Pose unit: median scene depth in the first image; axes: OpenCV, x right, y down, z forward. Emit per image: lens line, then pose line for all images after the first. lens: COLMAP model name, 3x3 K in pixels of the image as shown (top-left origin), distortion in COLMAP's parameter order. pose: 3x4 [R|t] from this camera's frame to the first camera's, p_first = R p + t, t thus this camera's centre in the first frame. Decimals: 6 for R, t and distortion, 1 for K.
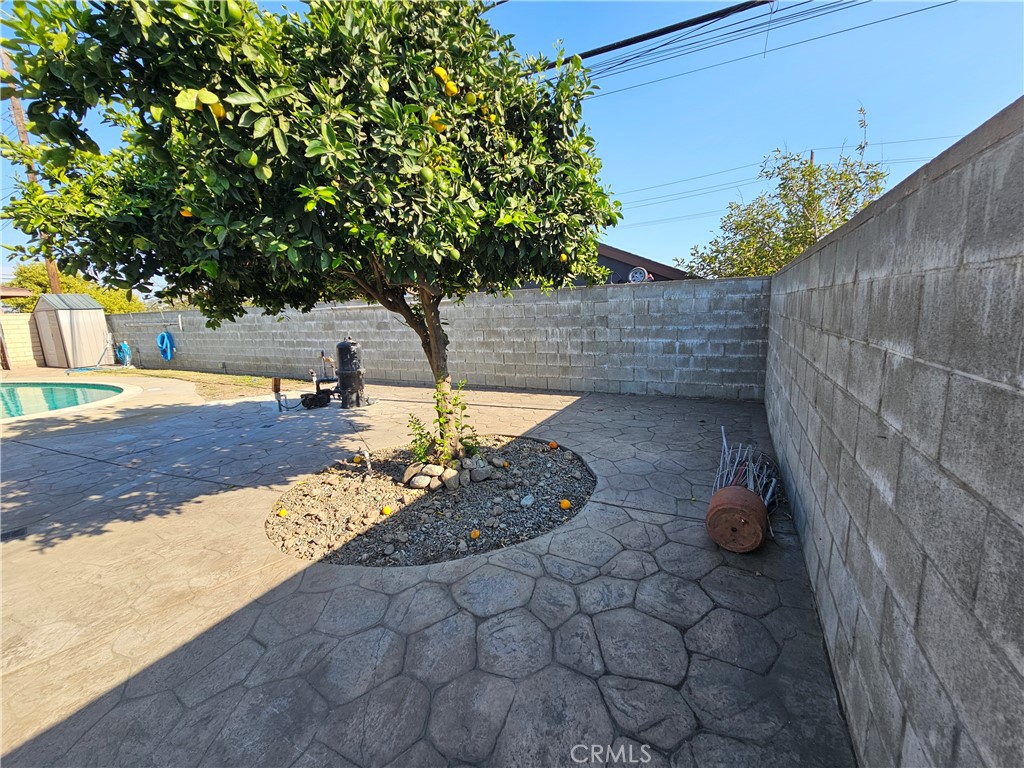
lens RADIAL K [[417.6, 0, 514.1], [0, 417.6, 385.6], [0, 0, 1]] dist [-0.002791, 0.001294]
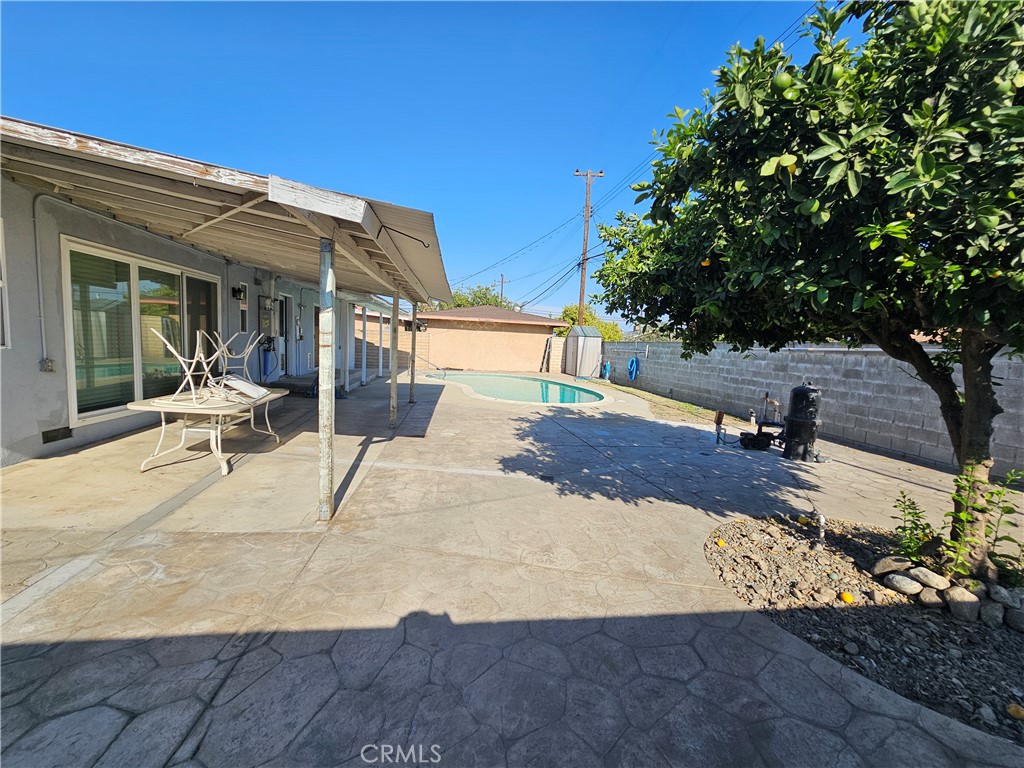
lens RADIAL K [[417.6, 0, 514.7], [0, 417.6, 383.4], [0, 0, 1]] dist [-0.002791, 0.001294]
pose [[0.573359, 0.139436, -0.807352, -0.067270], [-0.213779, 0.976736, 0.016870, 0.012775], [0.790922, 0.162922, 0.589829, -0.057219]]
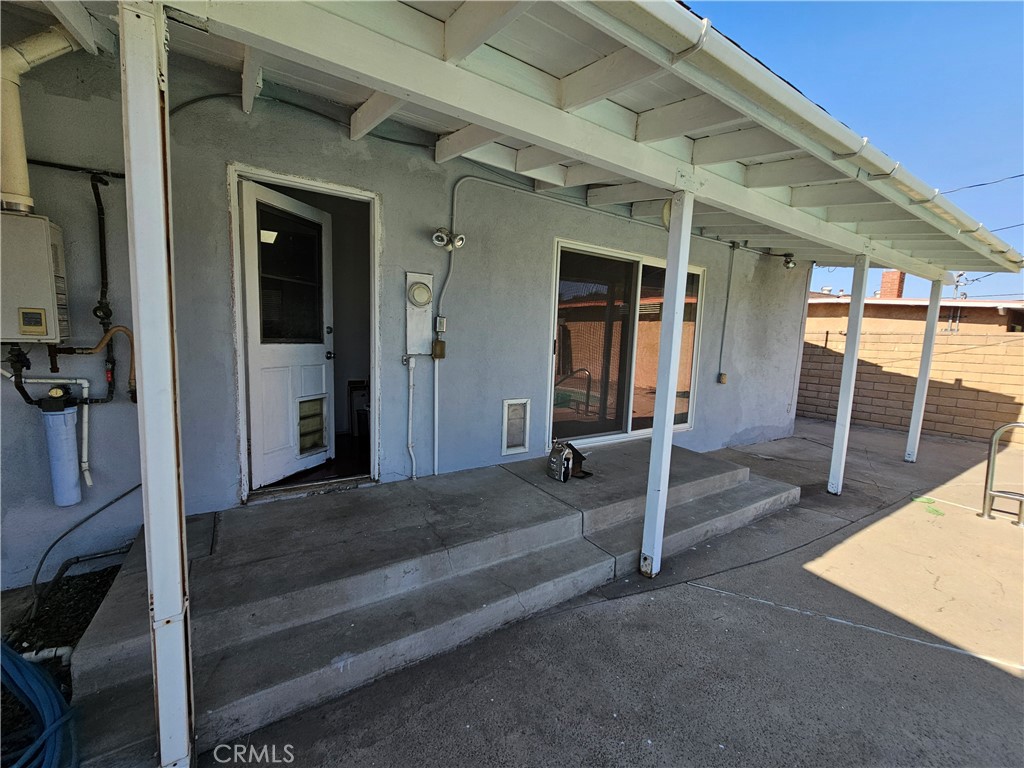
lens RADIAL K [[417.6, 0, 513.8], [0, 417.6, 381.6], [0, 0, 1]] dist [-0.002791, 0.001294]
pose [[-0.494888, 0.112797, -0.861605, -3.013624], [-0.178601, 0.957166, 0.227891, -0.097547], [0.850404, 0.266664, -0.453545, 1.082261]]
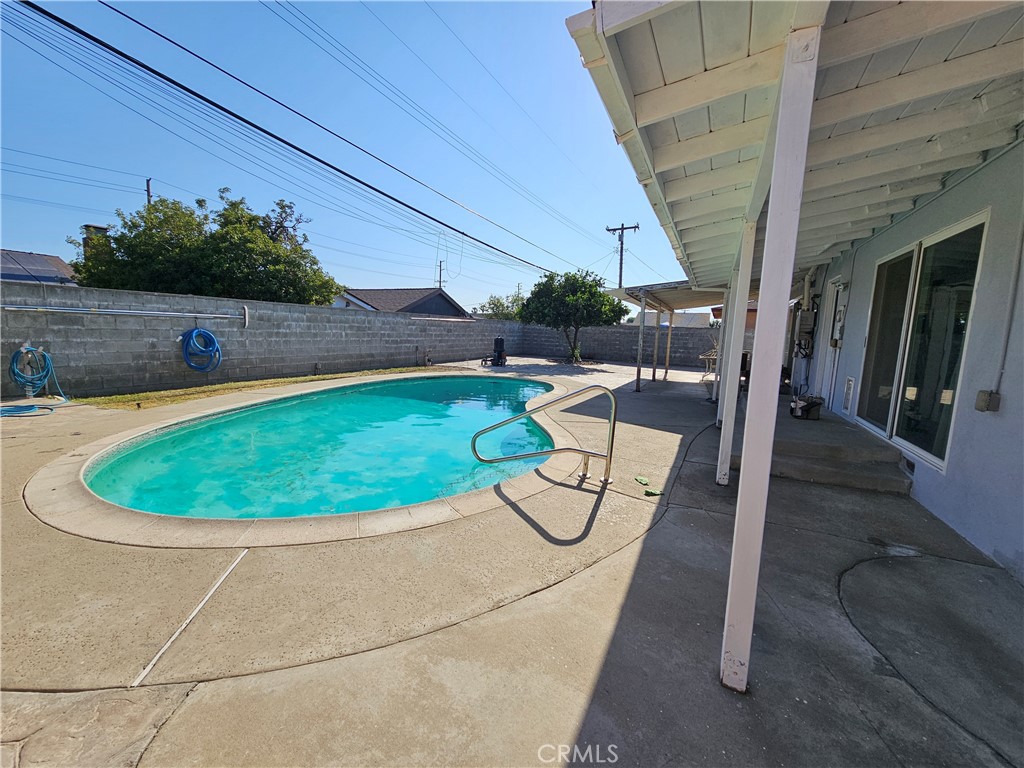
lens RADIAL K [[417.6, 0, 513.1], [0, 417.6, 382.9], [0, 0, 1]] dist [-0.002791, 0.001294]
pose [[-0.025090, -0.092188, 0.995425, -5.540154], [0.143724, 0.985062, 0.094851, -0.125885], [-0.989300, 0.145447, -0.011466, 1.943881]]
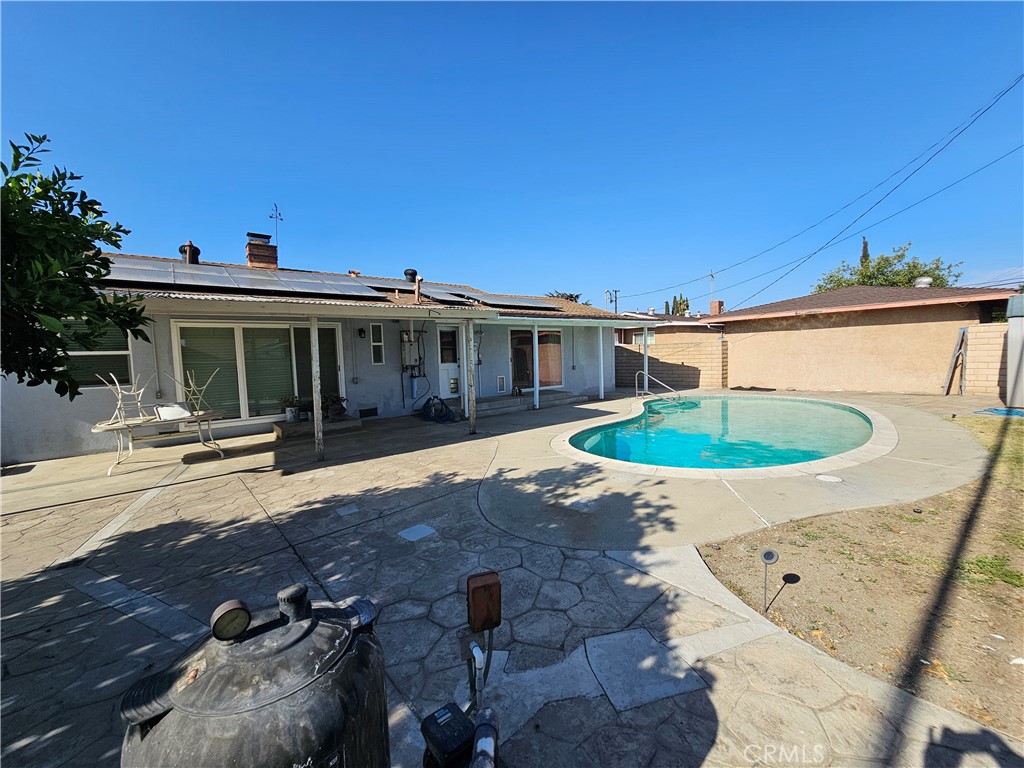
lens RADIAL K [[417.6, 0, 514.9], [0, 417.6, 382.3], [0, 0, 1]] dist [-0.002791, 0.001294]
pose [[-0.402572, 0.106546, -0.909166, -0.654682], [-0.117770, 0.978920, 0.166869, -0.379603], [0.907781, 0.174249, -0.381538, 2.128851]]
